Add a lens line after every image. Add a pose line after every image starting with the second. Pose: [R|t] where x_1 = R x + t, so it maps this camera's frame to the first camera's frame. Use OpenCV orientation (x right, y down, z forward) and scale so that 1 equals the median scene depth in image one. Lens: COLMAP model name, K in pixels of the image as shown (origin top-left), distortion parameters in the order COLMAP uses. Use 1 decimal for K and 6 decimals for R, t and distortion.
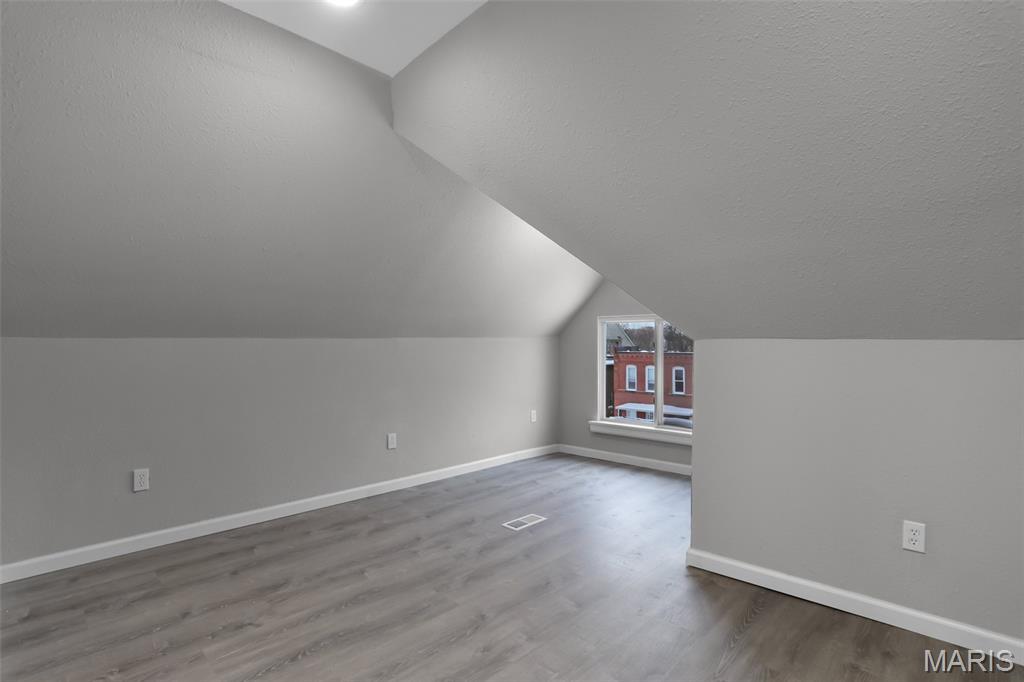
lens RADIAL K [[500.1, 0, 513.0], [0, 500.1, 343.0], [0, 0, 1]] dist [-0.026446, 0.000894]
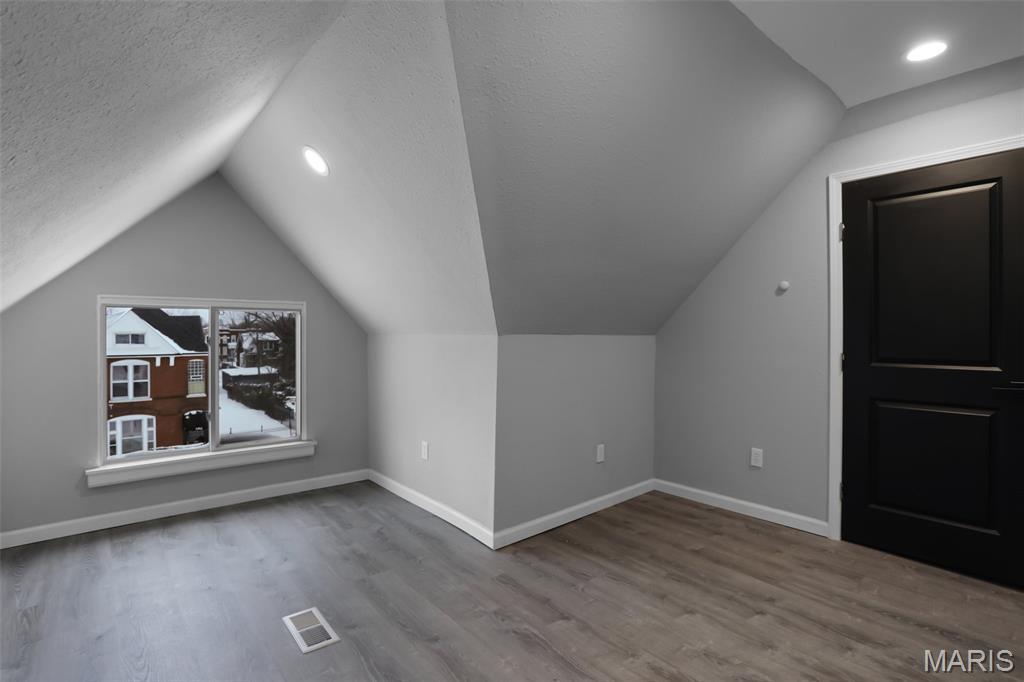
lens RADIAL K [[500.1, 0, 513.4], [0, 500.1, 338.0], [0, 0, 1]] dist [-0.026446, 0.000894]
pose [[0.100052, -0.004736, 0.994971, -0.692266], [-0.005016, 0.999974, 0.005264, -0.005961], [-0.994970, -0.005517, 0.100025, 0.859535]]
